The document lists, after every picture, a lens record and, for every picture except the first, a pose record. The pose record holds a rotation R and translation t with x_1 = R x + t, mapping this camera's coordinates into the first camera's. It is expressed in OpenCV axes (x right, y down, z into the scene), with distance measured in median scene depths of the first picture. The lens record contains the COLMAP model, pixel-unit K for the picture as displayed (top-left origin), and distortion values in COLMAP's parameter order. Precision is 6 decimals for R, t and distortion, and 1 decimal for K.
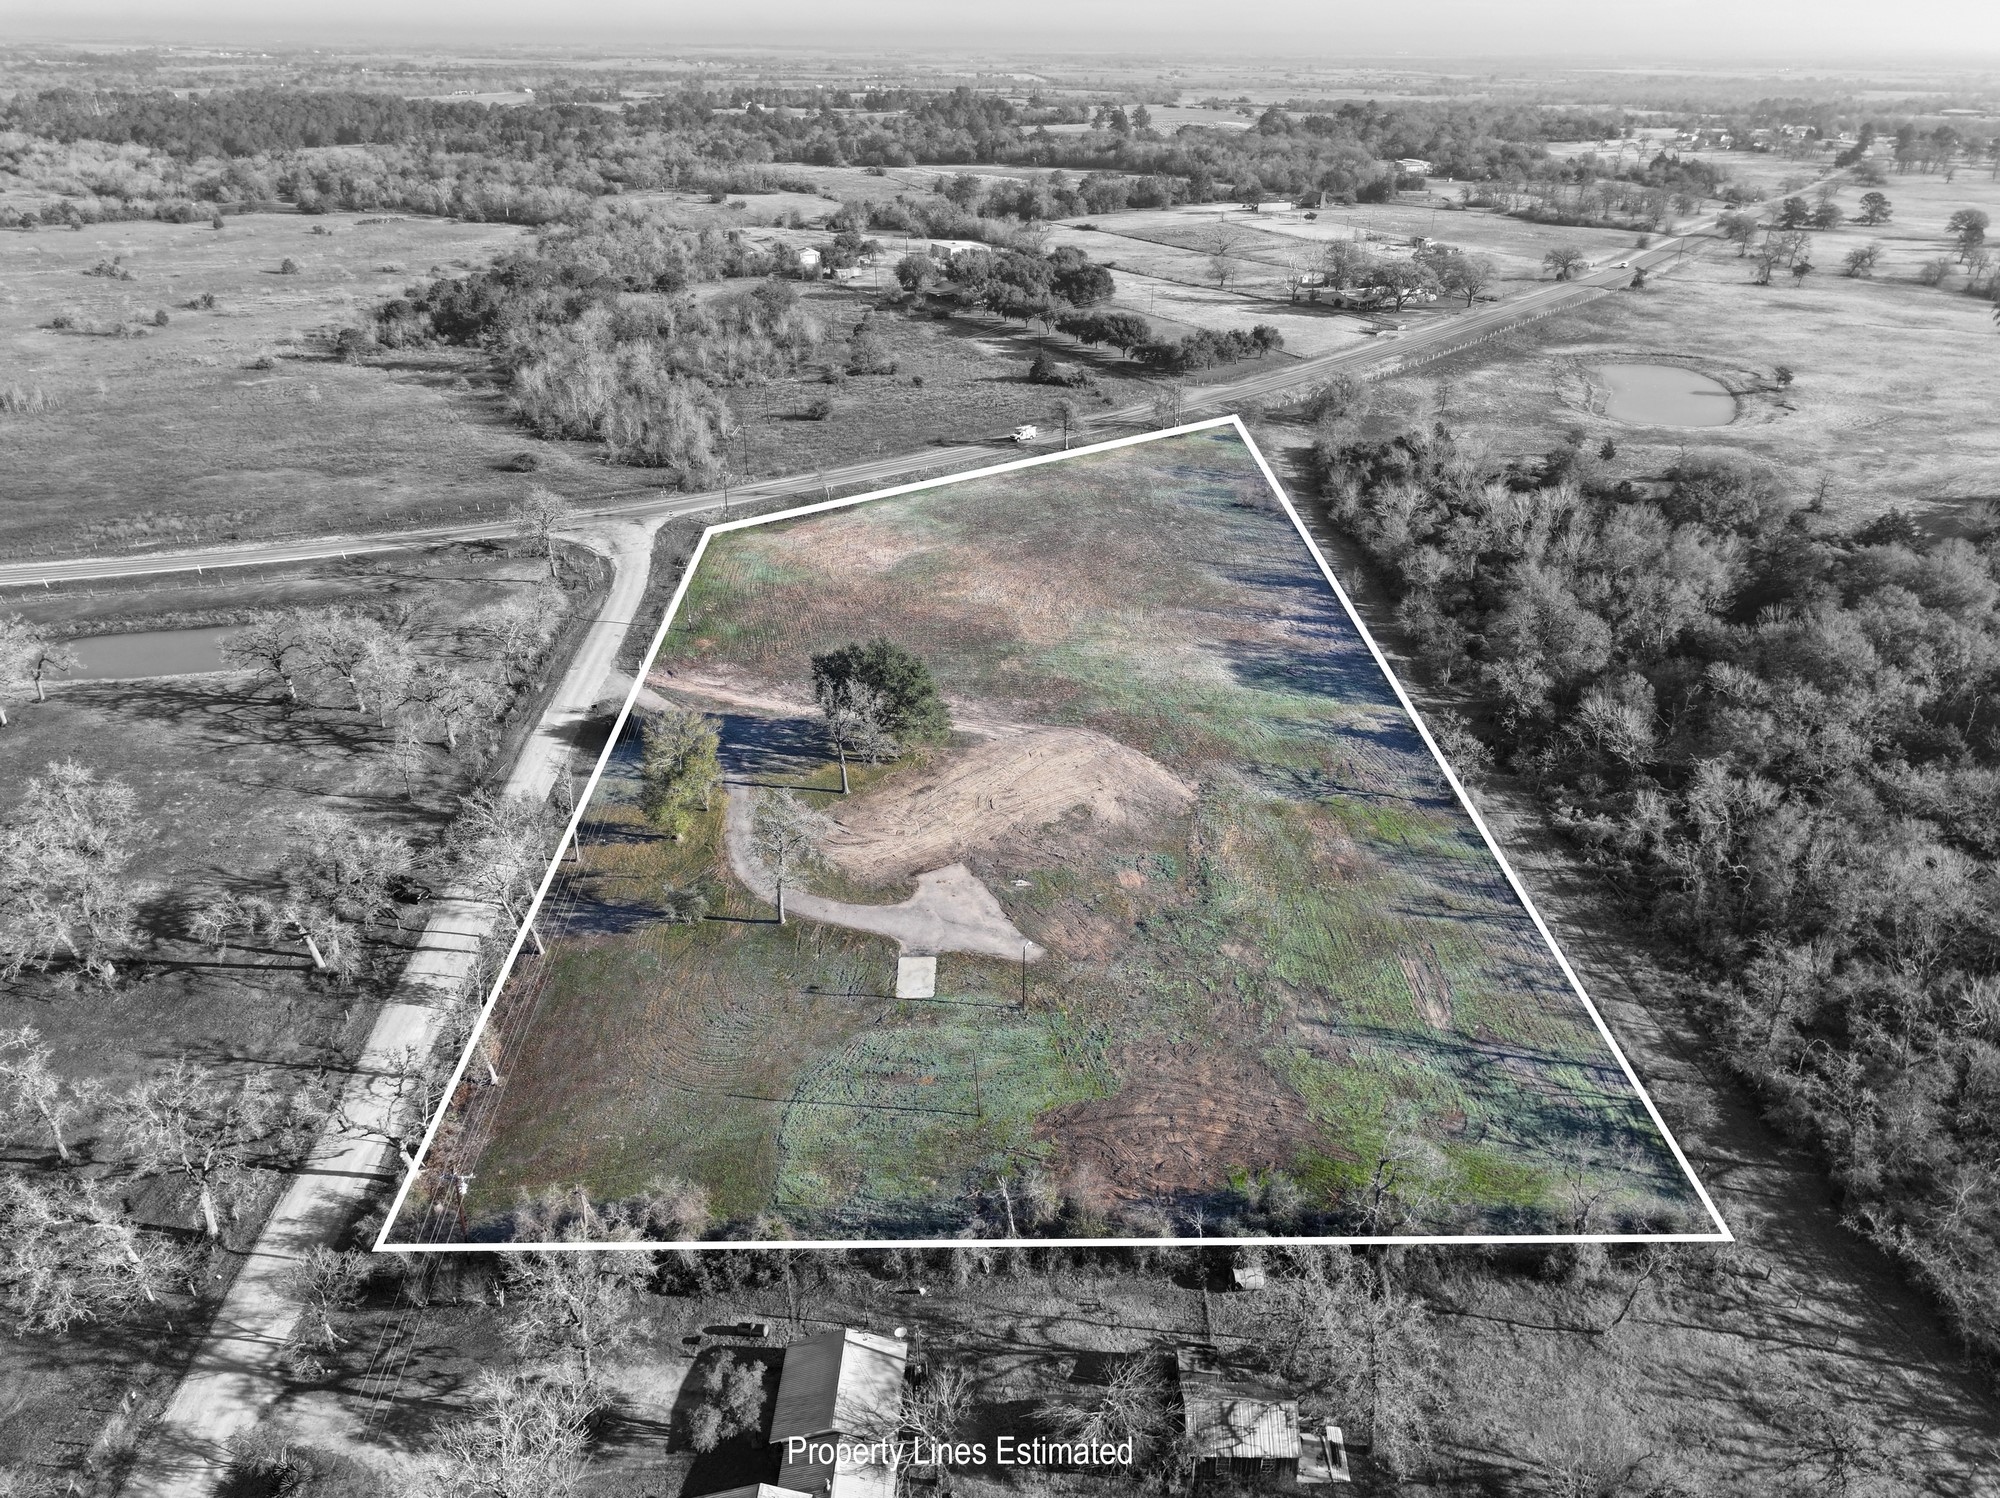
lens RADIAL K [[1390.0, 0, 1001.9], [0, 1390.0, 757.0], [0, 0, 1]] dist [-0.001526, 0.017717]
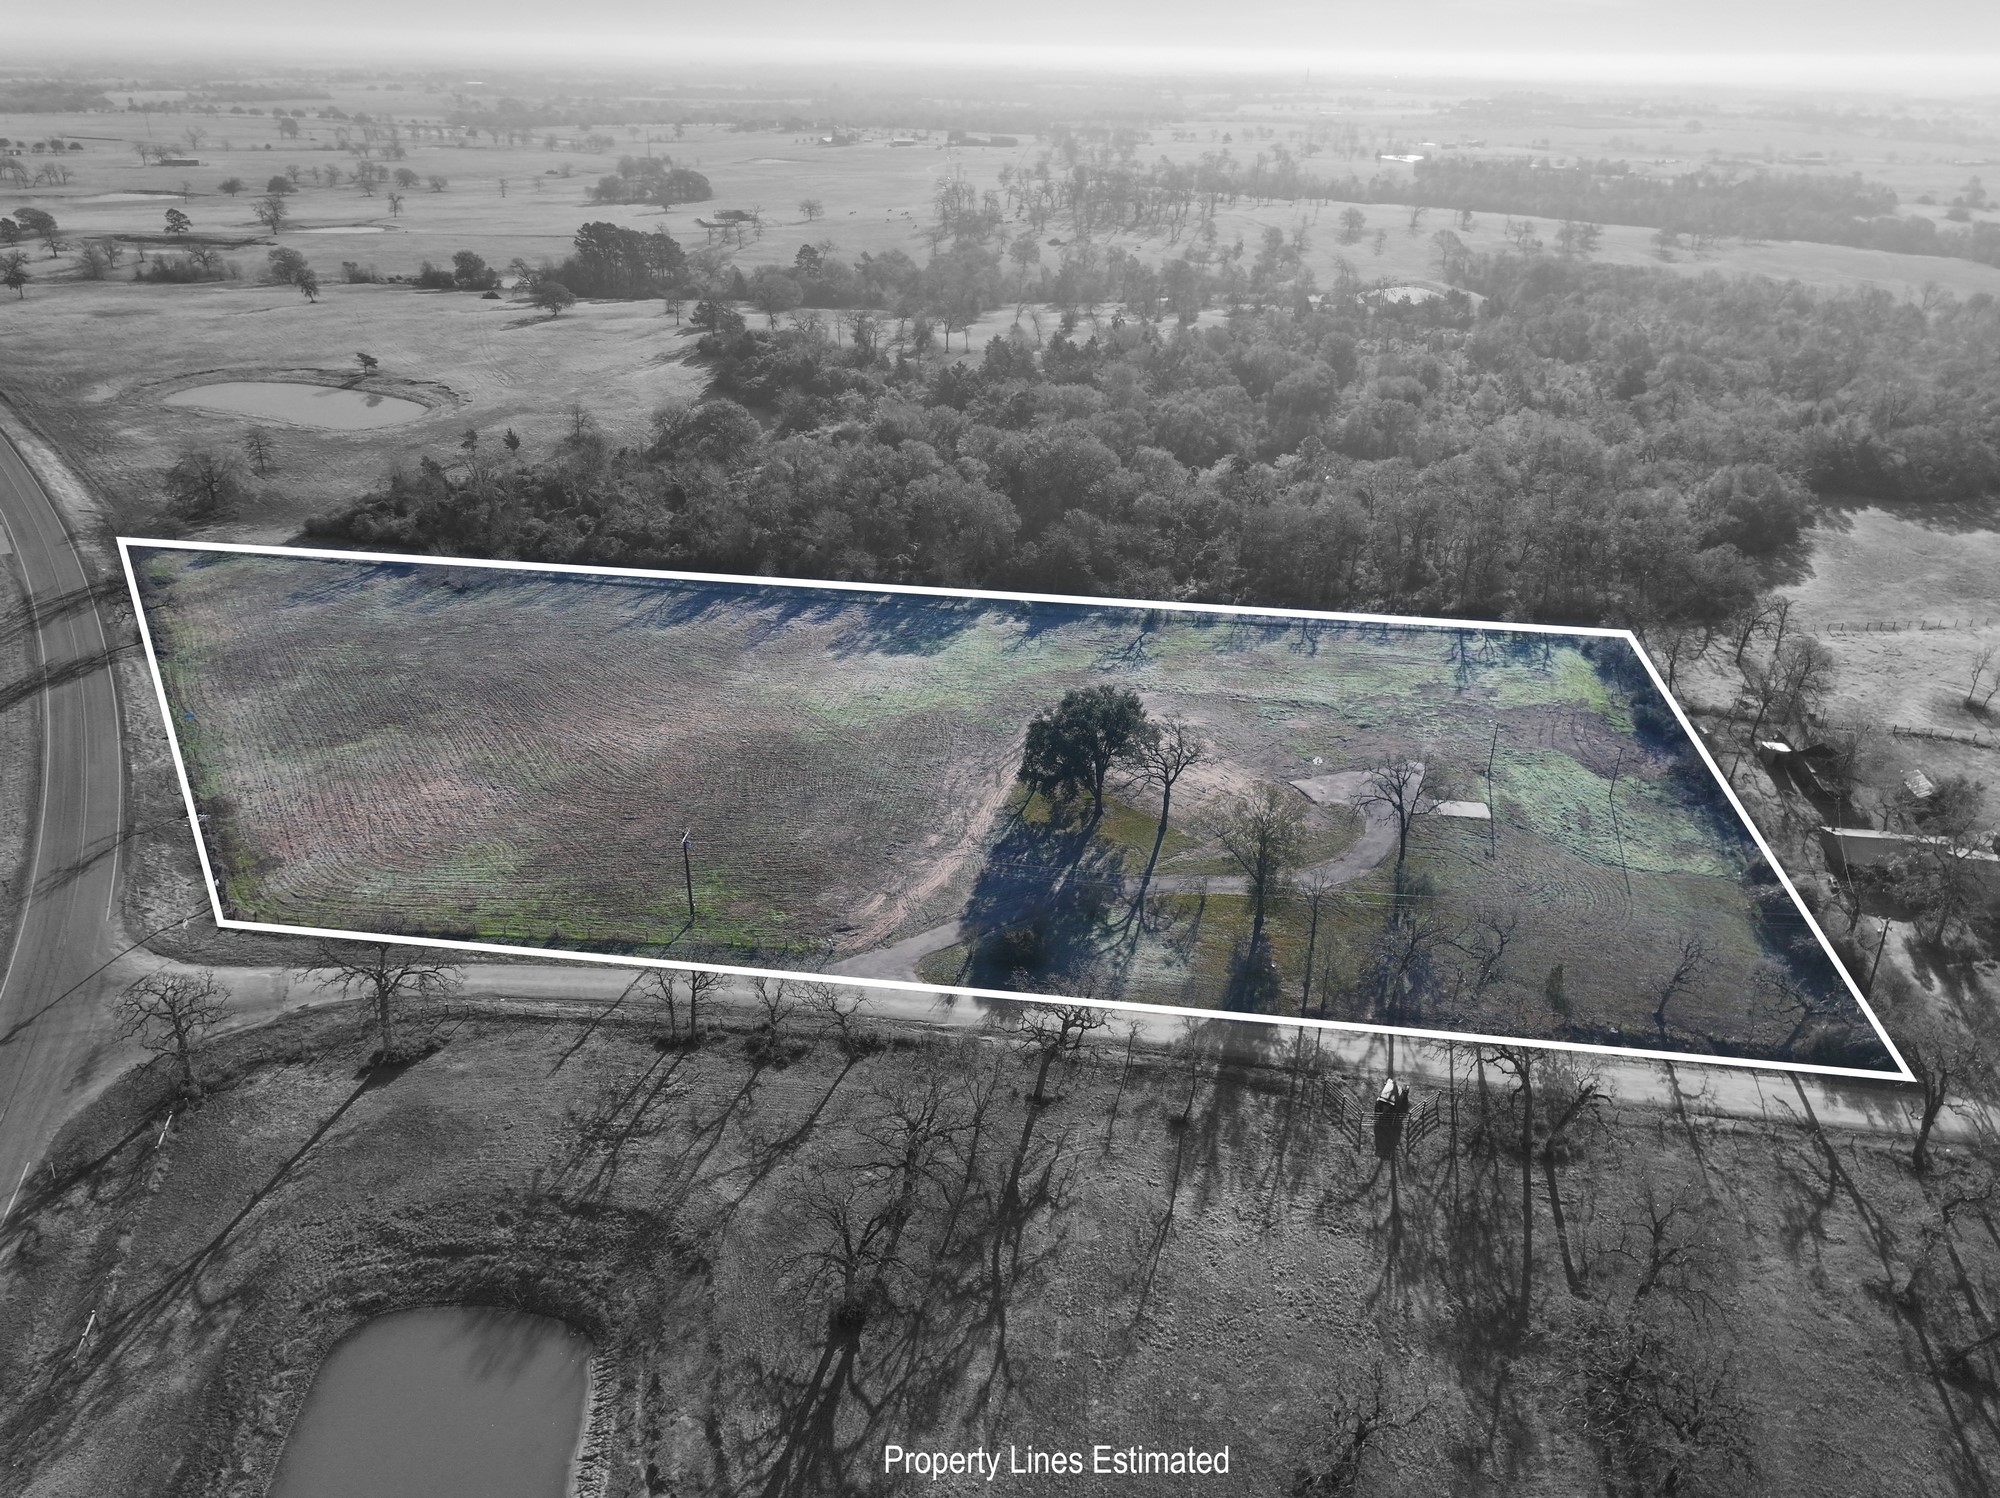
lens RADIAL K [[1390.0, 0, 991.6], [0, 1390.0, 745.2], [0, 0, 1]] dist [-0.001526, 0.017717]
pose [[0.115035, -0.446512, 0.887352, -1.015188], [0.441654, 0.823126, 0.356938, -0.447110], [-0.889780, 0.350842, 0.291892, 0.824832]]
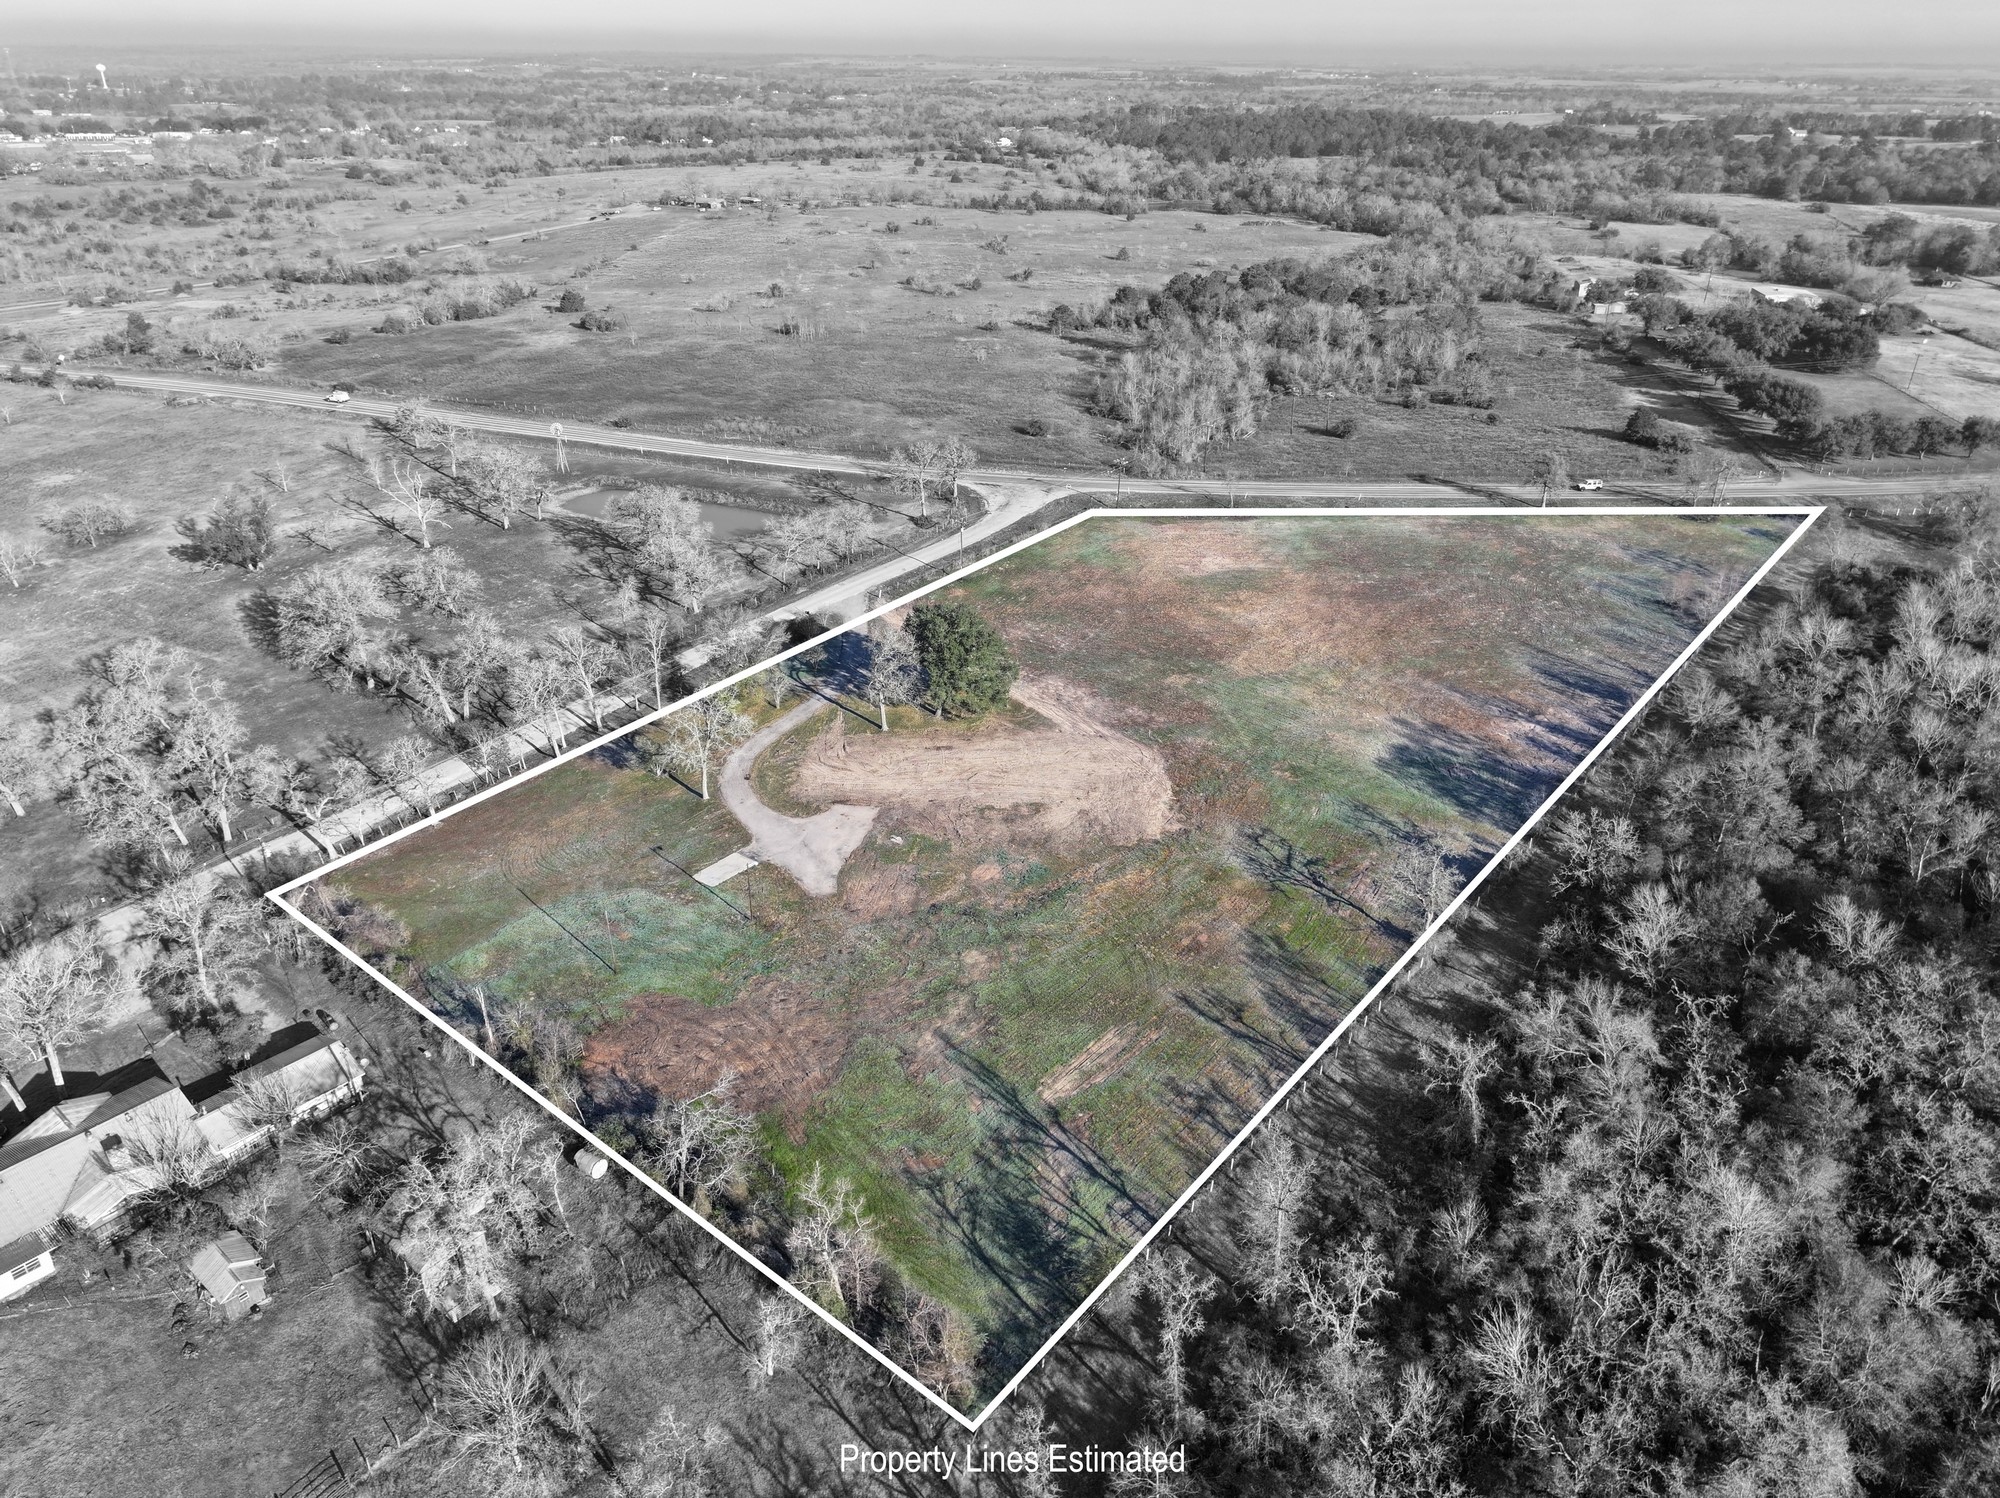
lens RADIAL K [[1390.0, 0, 1006.4], [0, 1390.0, 758.7], [0, 0, 1]] dist [-0.001526, 0.017717]
pose [[0.775307, 0.286388, -0.562922, 0.608336], [-0.292707, 0.952718, 0.081554, -0.072977], [0.559662, 0.101542, 0.822476, 0.157833]]
